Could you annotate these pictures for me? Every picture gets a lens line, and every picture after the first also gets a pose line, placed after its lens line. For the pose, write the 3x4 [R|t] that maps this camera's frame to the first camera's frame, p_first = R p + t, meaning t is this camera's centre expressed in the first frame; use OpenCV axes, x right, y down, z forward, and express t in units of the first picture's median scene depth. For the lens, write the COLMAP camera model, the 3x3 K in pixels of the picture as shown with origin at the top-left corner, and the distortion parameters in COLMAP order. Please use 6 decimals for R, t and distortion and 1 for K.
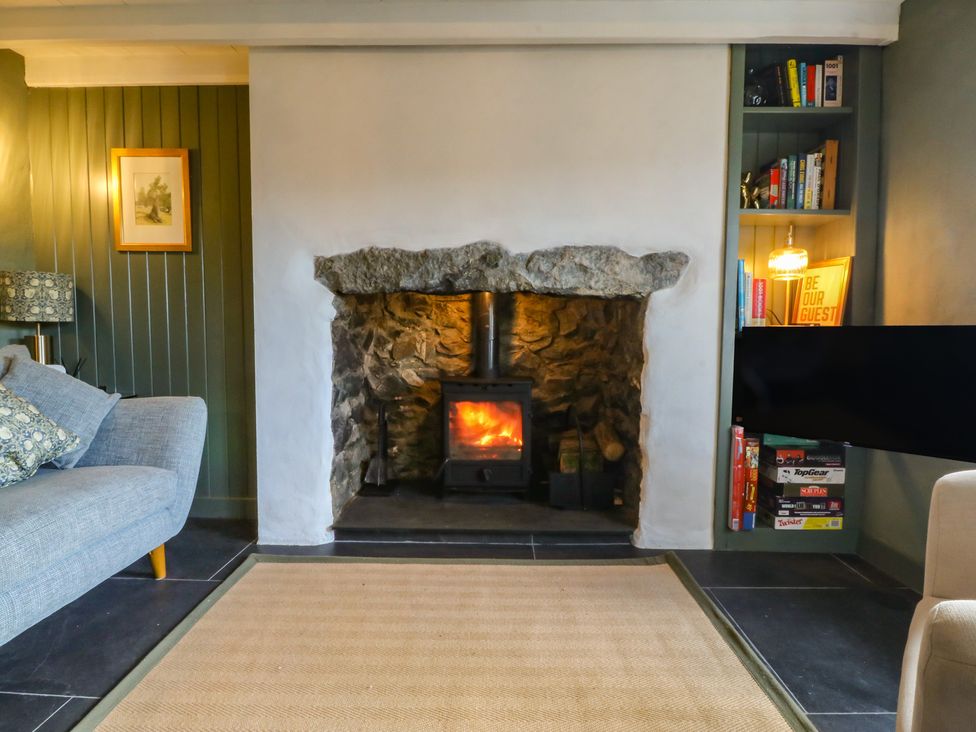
lens RADIAL K [[518.1, 0, 486.6], [0, 518.1, 355.1], [0, 0, 1]] dist [0.002105, -0.016017]
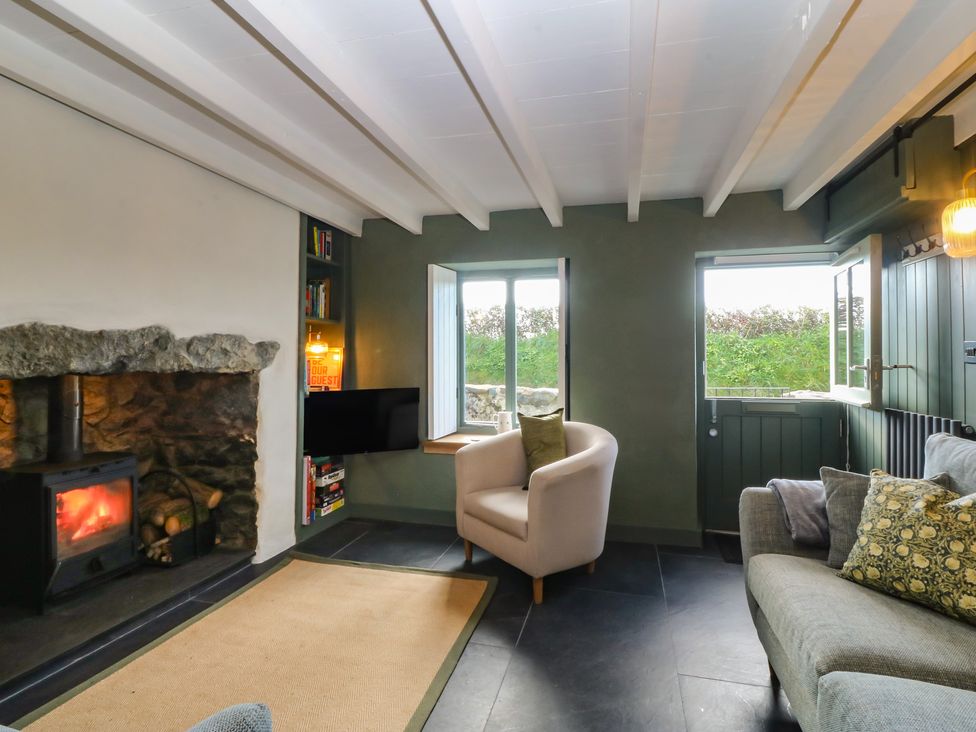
lens RADIAL K [[518.1, 0, 486.6], [0, 518.1, 355.1], [0, 0, 1]] dist [0.002105, -0.016017]
pose [[0.230595, 0.003625, 0.973043, -0.869553], [0.053709, 0.998421, -0.016448, -0.105568], [-0.971566, 0.056054, 0.230037, 0.108741]]
